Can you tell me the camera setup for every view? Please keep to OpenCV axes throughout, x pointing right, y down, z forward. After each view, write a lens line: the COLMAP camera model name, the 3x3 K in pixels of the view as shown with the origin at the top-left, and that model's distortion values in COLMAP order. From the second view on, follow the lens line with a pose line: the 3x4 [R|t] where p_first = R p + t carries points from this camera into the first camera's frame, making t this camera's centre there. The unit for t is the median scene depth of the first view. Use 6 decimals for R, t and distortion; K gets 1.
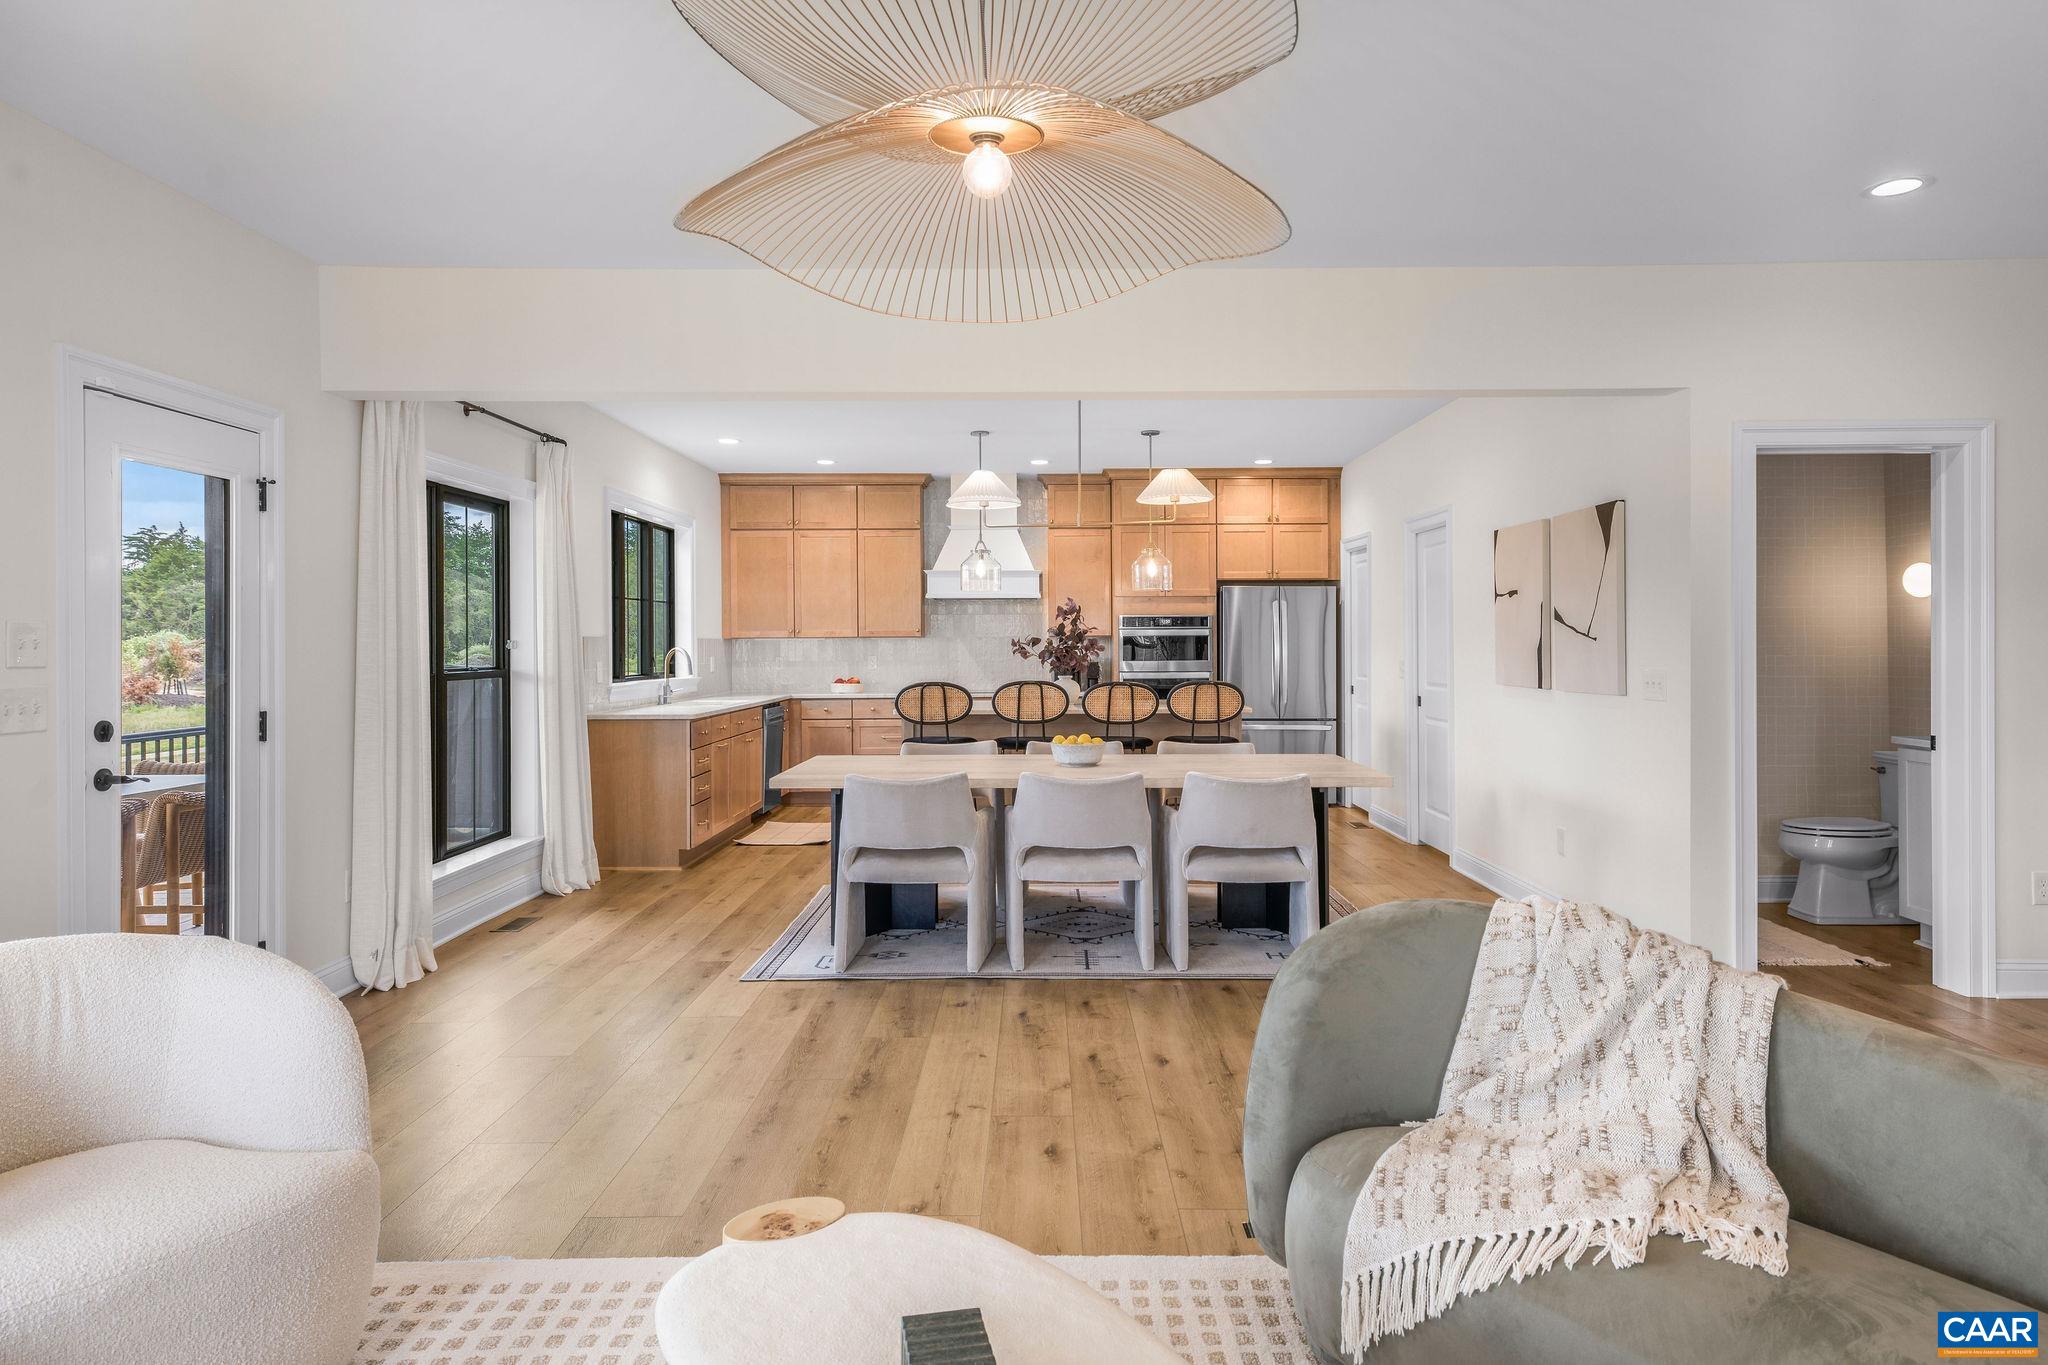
lens RADIAL K [[1205.9, 0, 1034.0], [0, 1205.9, 654.4], [0, 0, 1]] dist [0.004389, 0.000557]
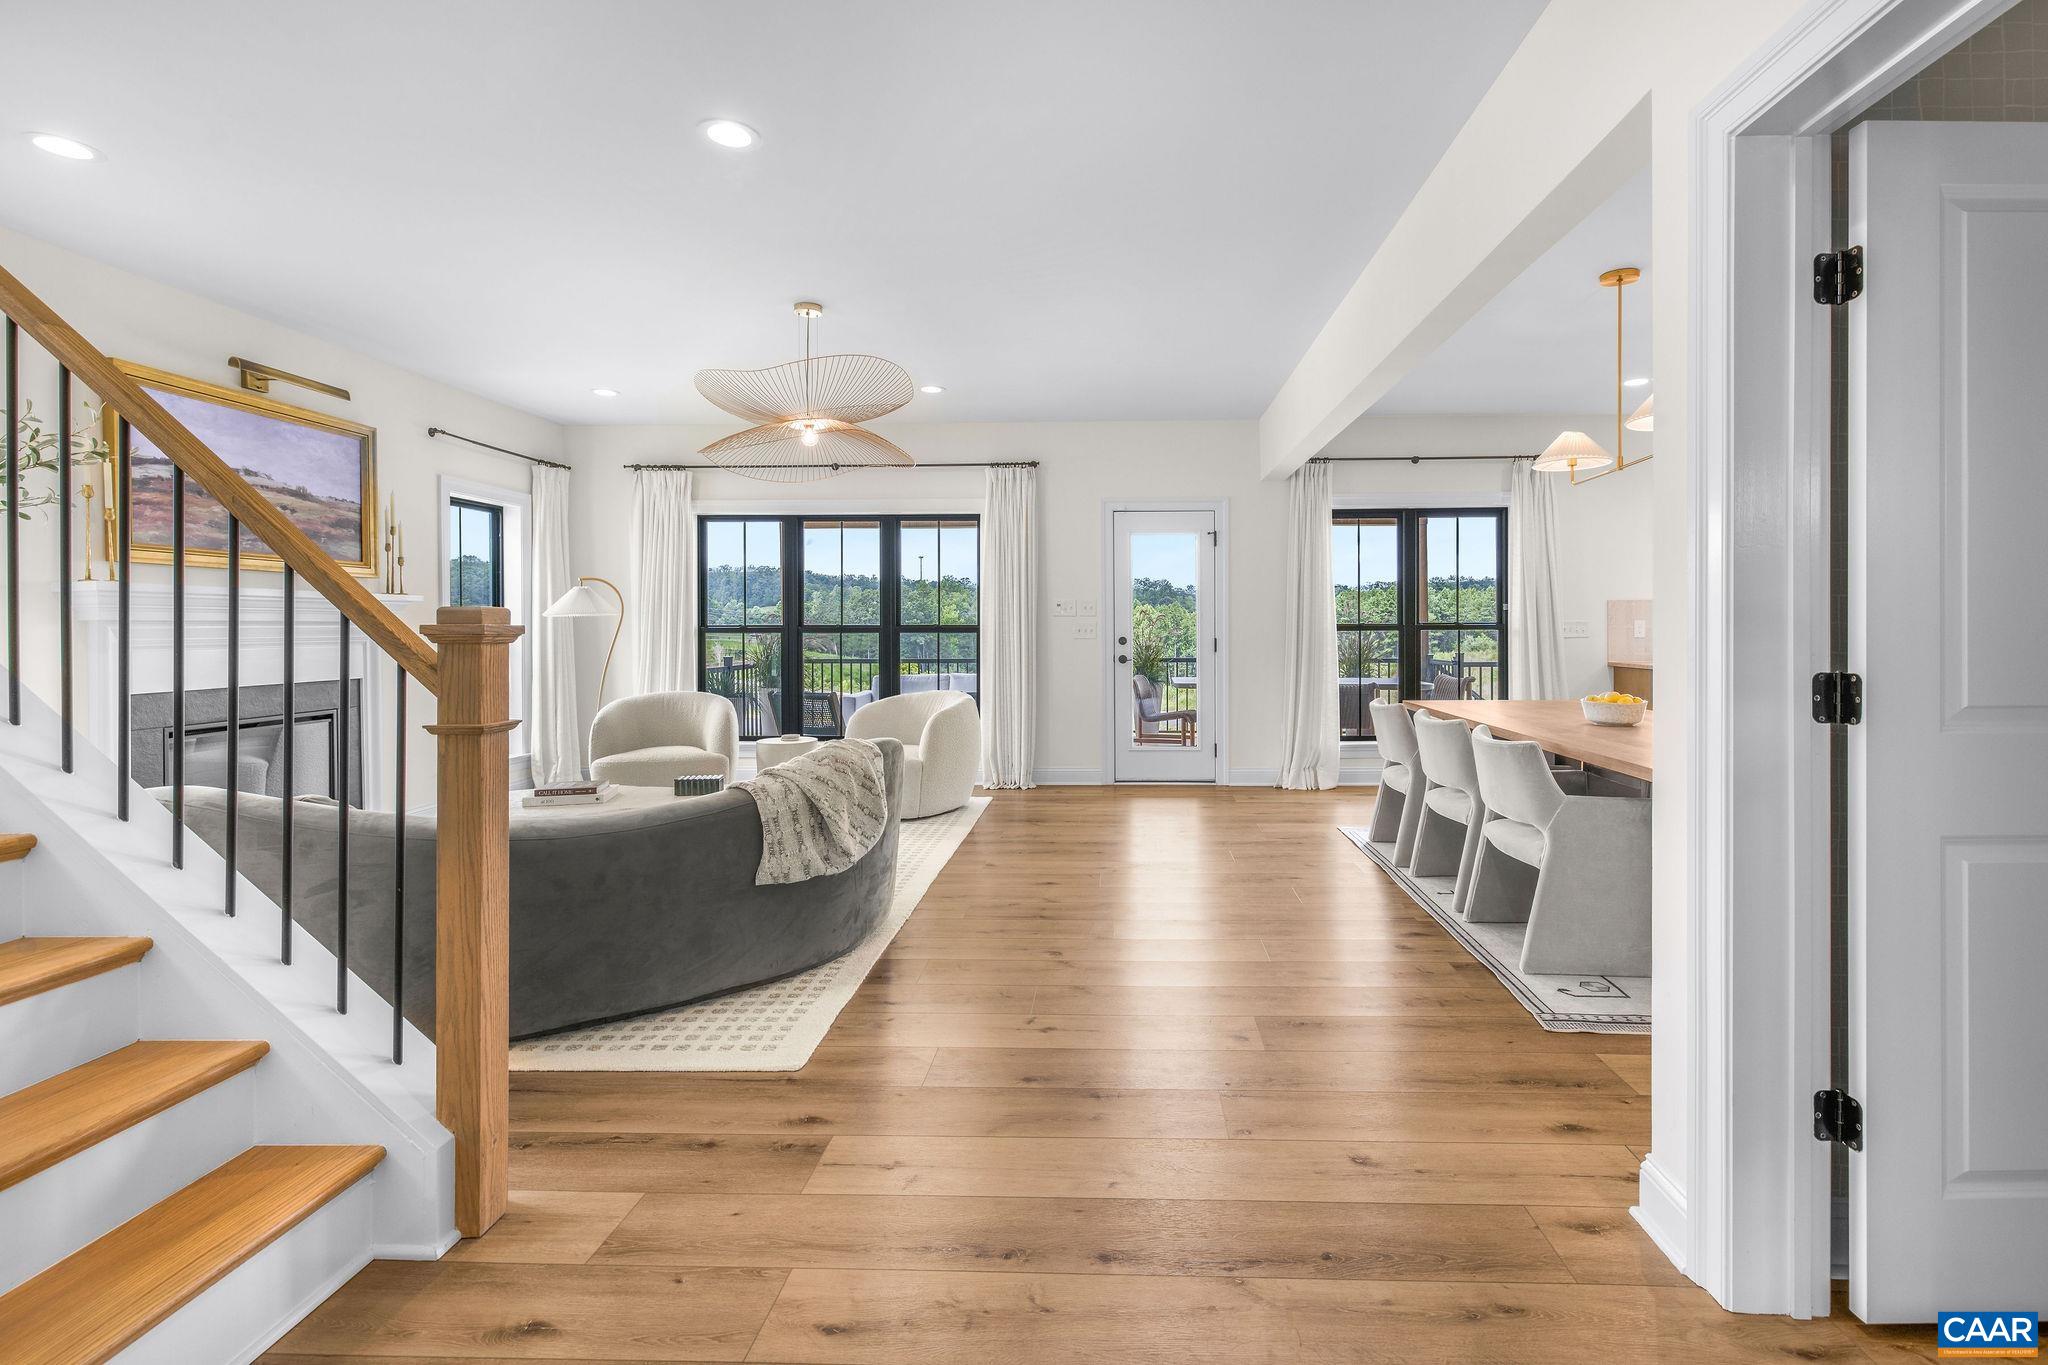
lens RADIAL K [[935.8, 0, 1107.2], [0, 935.8, 625.7], [0, 0, 1]] dist [0.000870, -0.000395]
pose [[-0.015326, 0.005461, -0.999868, 0.452757], [-0.005922, 0.999967, 0.005552, 0.006933], [0.999865, 0.006006, -0.015293, 0.355889]]
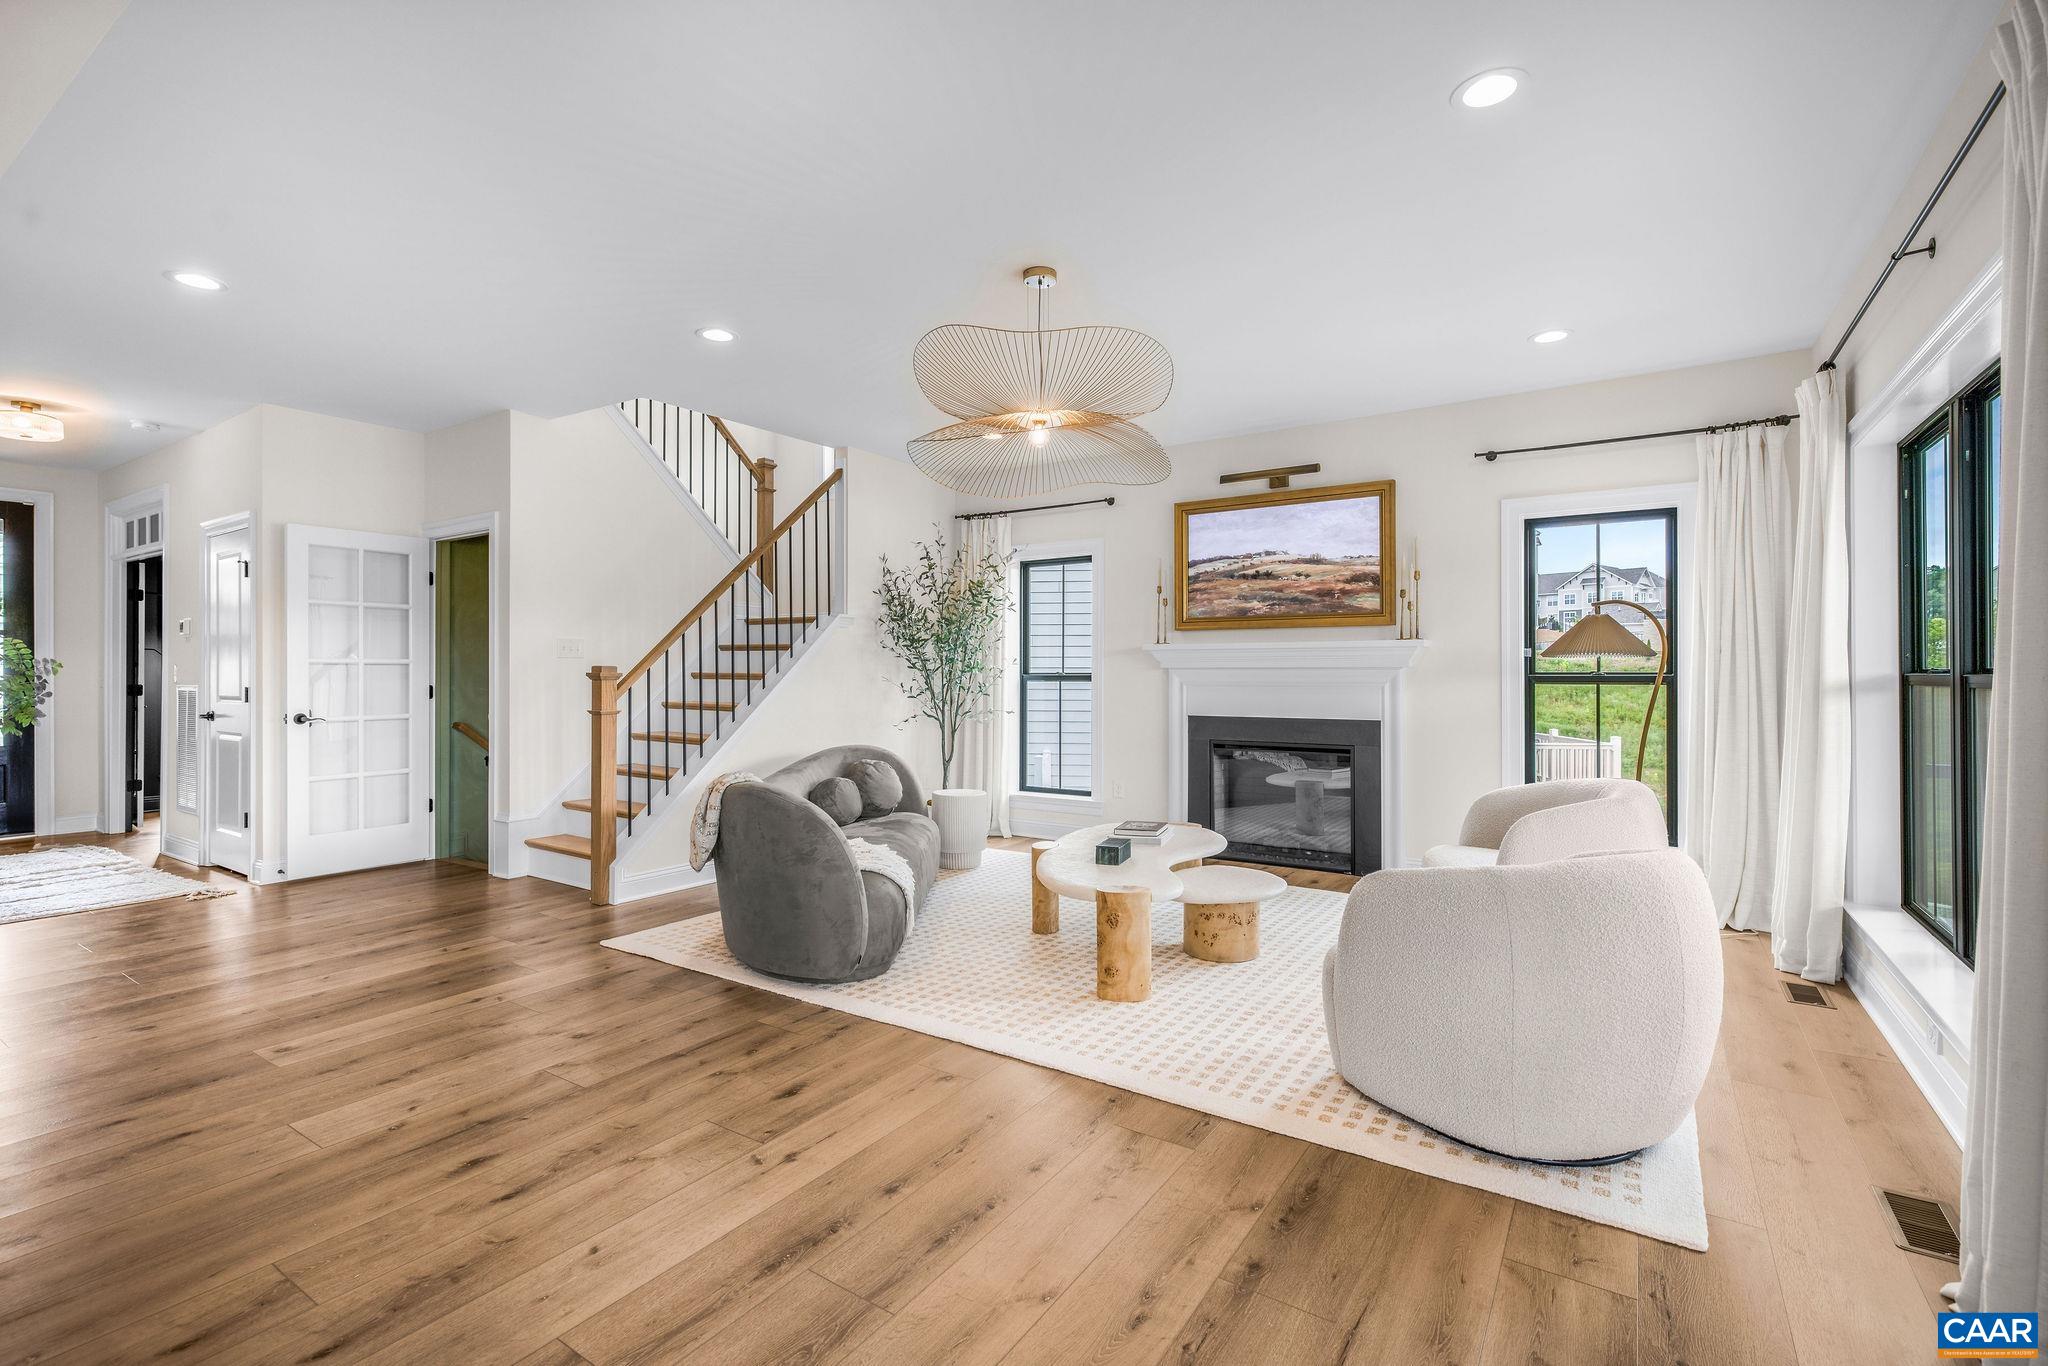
lens RADIAL K [[925.1, 0, 1012.2], [0, 925.1, 668.2], [0, 0, 1]] dist [0.003328, 0.002720]
pose [[-0.828174, 0.007744, 0.560418, -0.203090], [0.009573, 0.999954, 0.000329, 0.008426], [-0.560390, 0.005637, -0.828210, 0.510785]]
